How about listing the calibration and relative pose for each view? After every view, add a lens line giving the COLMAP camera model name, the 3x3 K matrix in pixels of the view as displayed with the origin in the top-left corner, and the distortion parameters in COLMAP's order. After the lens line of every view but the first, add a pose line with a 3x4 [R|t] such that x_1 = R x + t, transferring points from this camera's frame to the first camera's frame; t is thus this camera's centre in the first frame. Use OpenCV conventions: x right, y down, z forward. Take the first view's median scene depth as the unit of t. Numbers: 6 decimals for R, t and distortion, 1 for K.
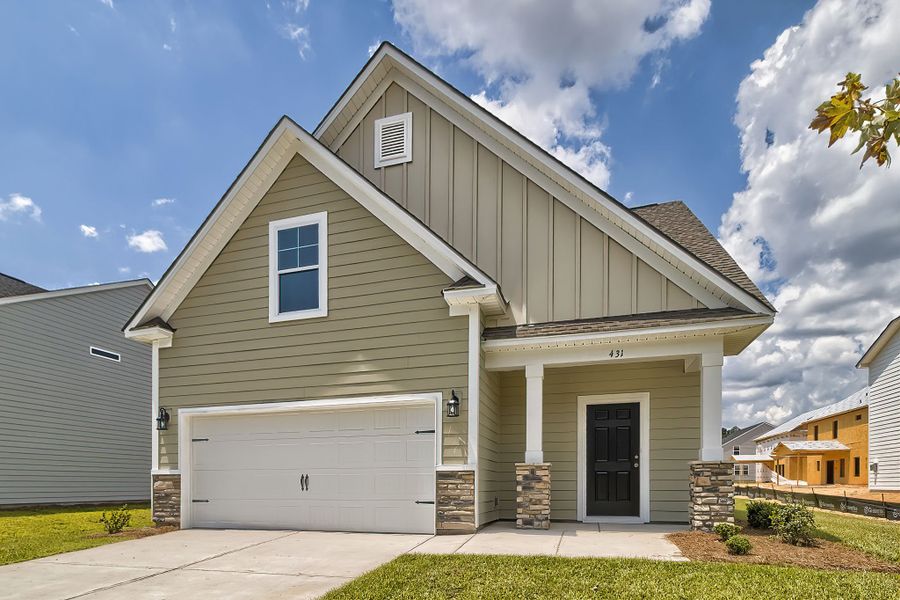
lens RADIAL K [[414.2, 0, 456.1], [0, 414.2, 362.2], [0, 0, 1]] dist [0.002031, 0.001753]
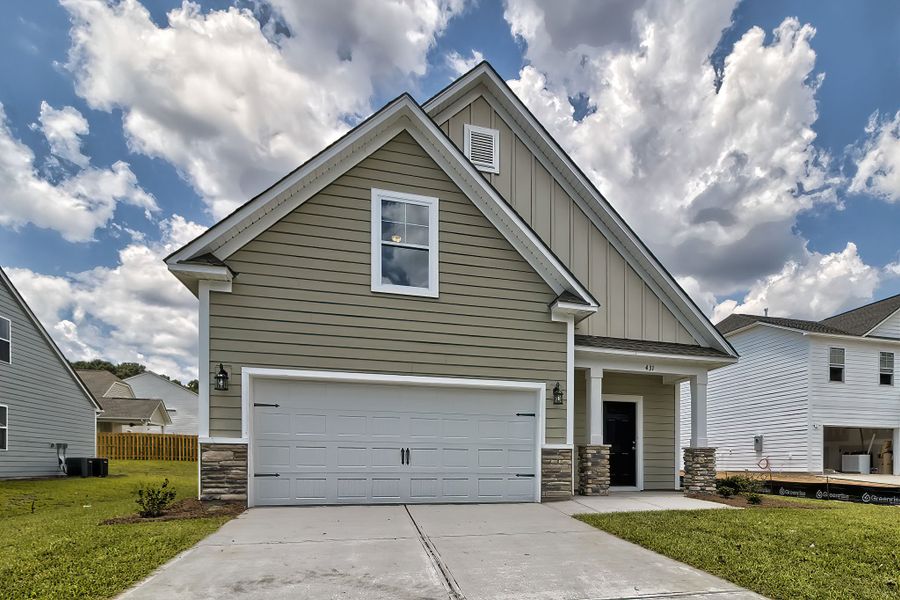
lens RADIAL K [[414.2, 0, 481.4], [0, 414.2, 324.6], [0, 0, 1]] dist [0.002031, 0.001753]
pose [[0.877832, 0.163329, 0.450261, -0.691594], [-0.144868, 0.986571, -0.075436, 0.020969], [-0.456535, 0.000992, 0.889705, 0.008868]]
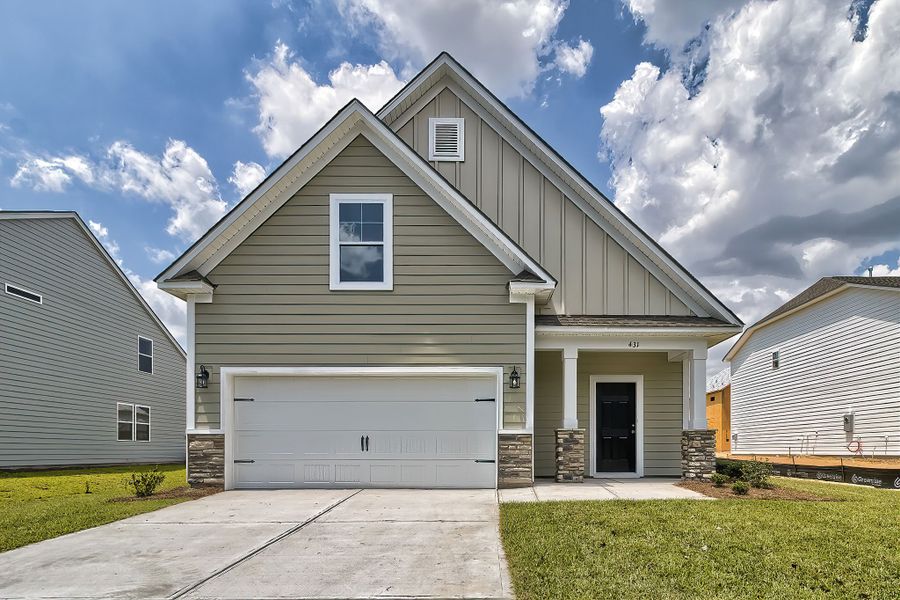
lens RADIAL K [[393.7, 0, 475.6], [0, 393.7, 323.0], [0, 0, 1]] dist [0.000695, -0.000239]
pose [[0.965047, 0.084092, 0.248218, -0.356796], [-0.077307, 0.996321, -0.036976, -0.003329], [-0.250415, 0.016495, 0.967998, -0.058417]]
